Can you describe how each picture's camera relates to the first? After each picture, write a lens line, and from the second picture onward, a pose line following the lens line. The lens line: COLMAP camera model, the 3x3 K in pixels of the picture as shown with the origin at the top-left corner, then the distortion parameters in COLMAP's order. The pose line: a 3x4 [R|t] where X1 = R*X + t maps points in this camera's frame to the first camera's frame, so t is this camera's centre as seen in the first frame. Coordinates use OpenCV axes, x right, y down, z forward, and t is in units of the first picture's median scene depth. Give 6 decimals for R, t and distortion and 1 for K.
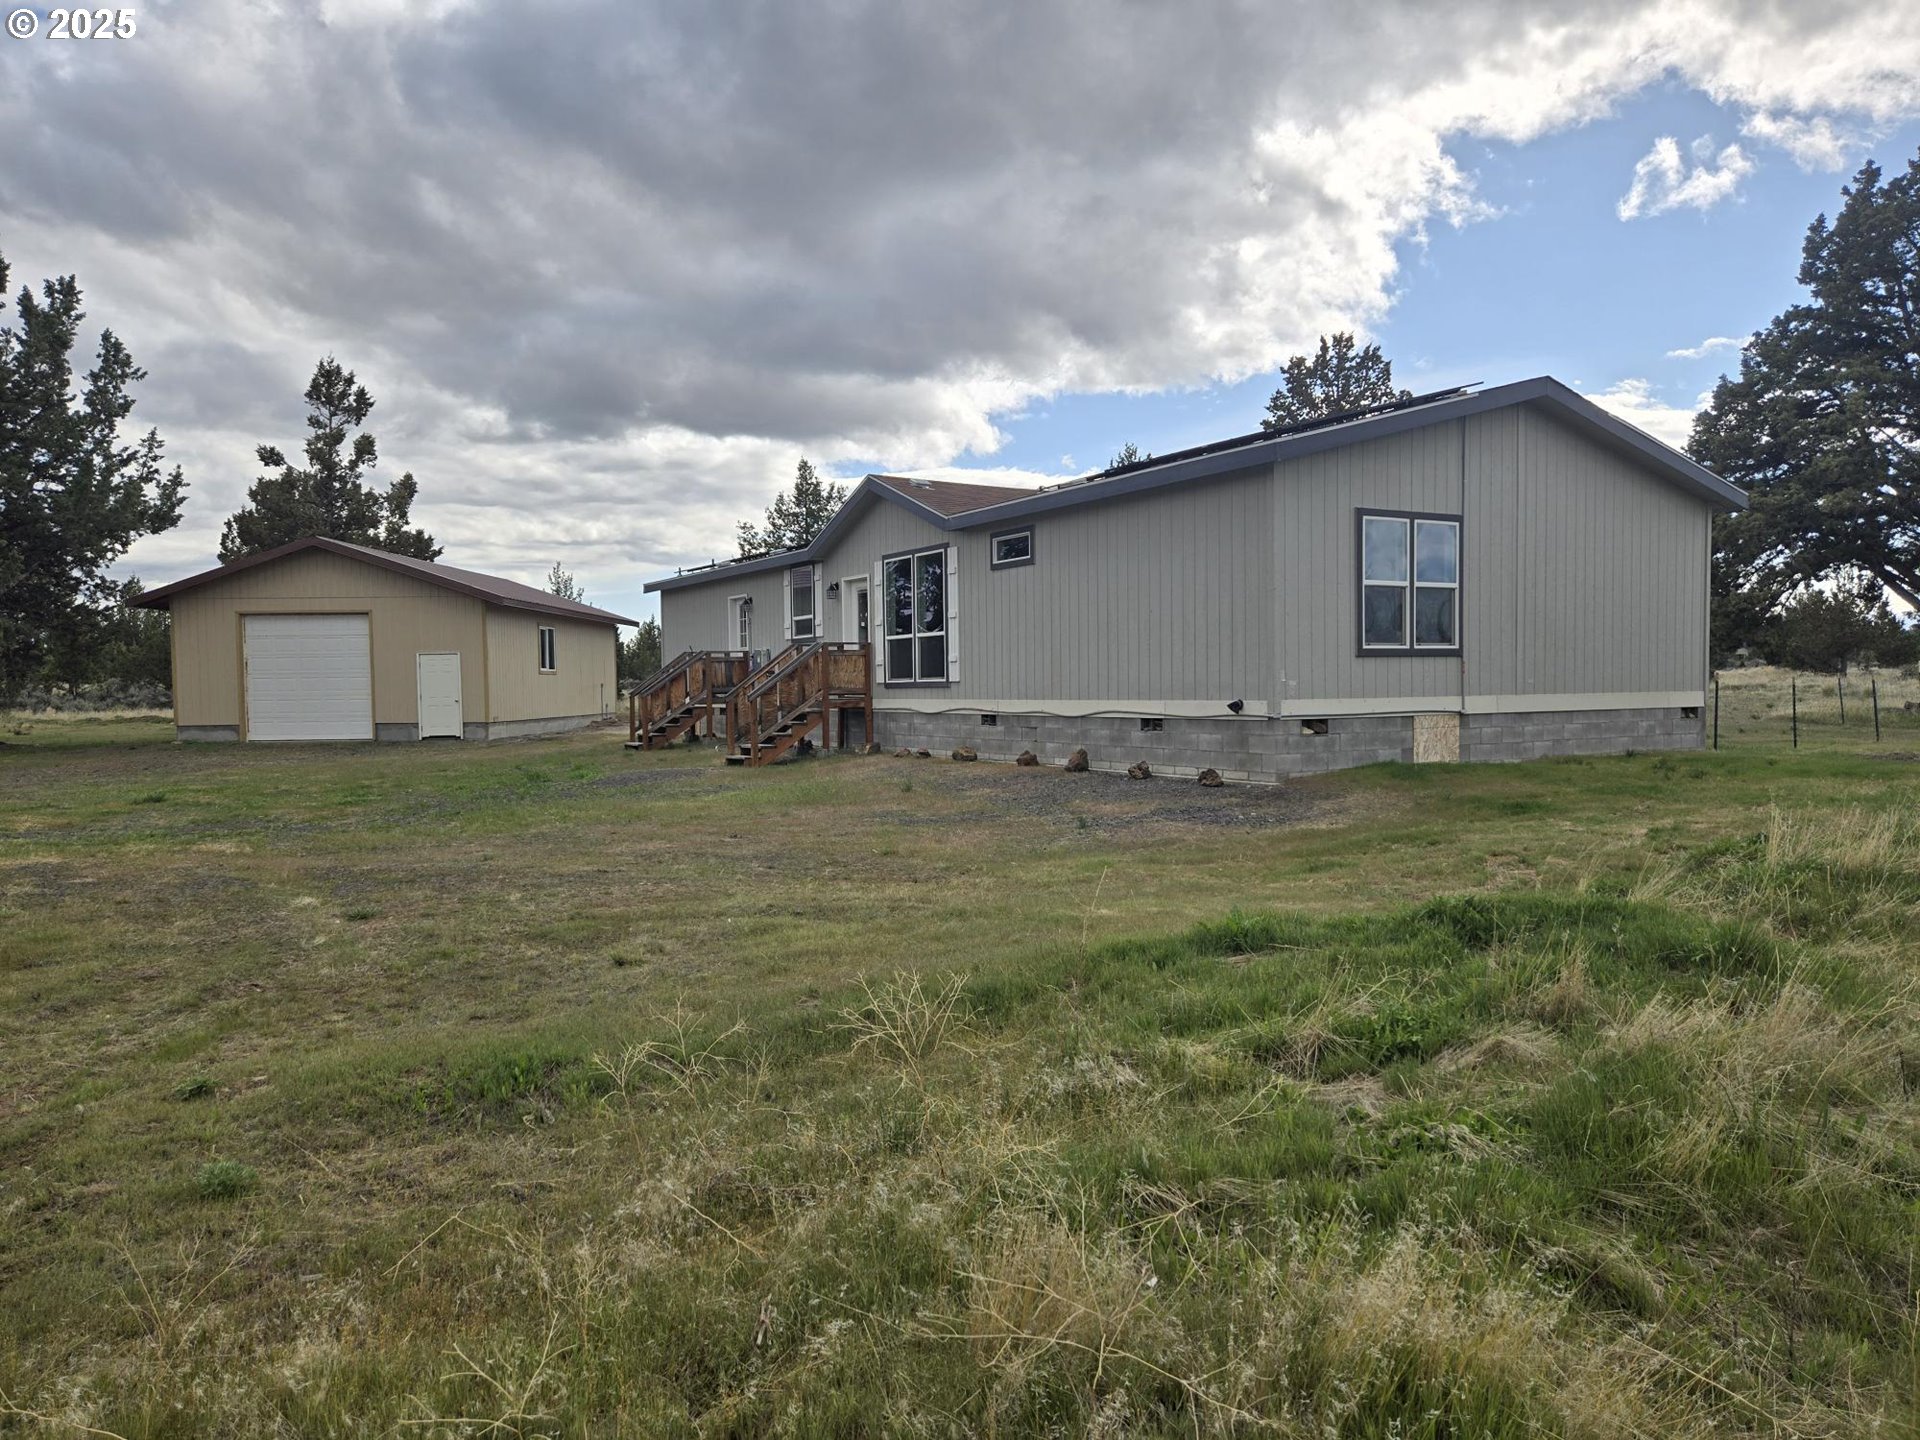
lens RADIAL K [[1275.9, 0, 999.6], [0, 1275.9, 700.0], [0, 0, 1]] dist [0.042211, -0.038603]
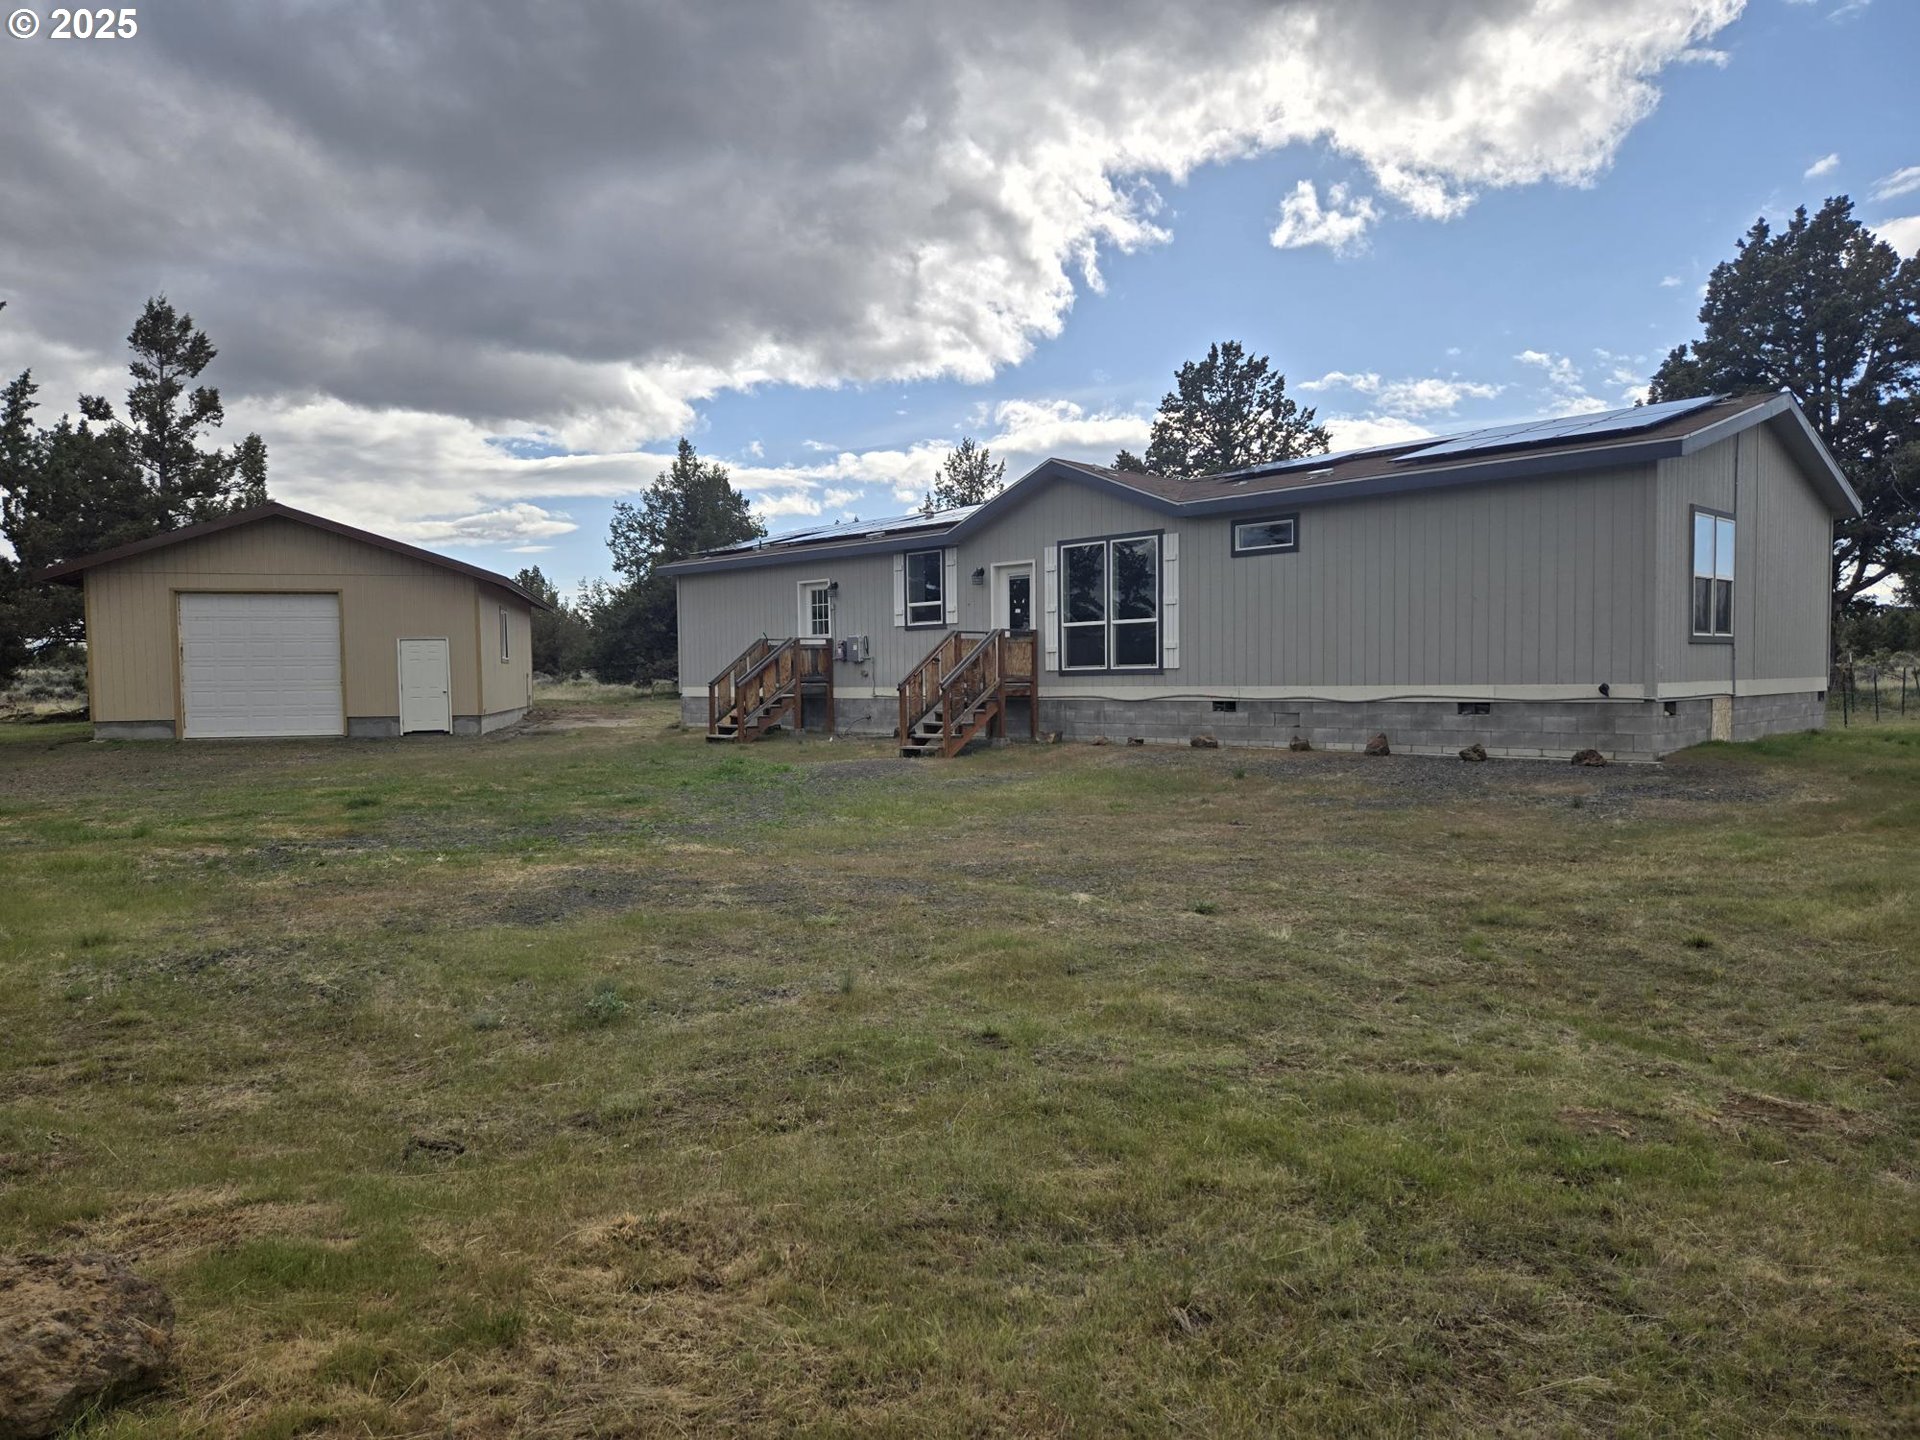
lens RADIAL K [[1260.9, 0, 938.8], [0, 1260.9, 709.8], [0, 0, 1]] dist [0.052717, -0.047373]
pose [[0.972084, -0.006408, 0.234547, -0.299721], [0.003522, 0.999913, 0.012723, 0.003105], [-0.234608, -0.011542, 0.972021, 0.055653]]
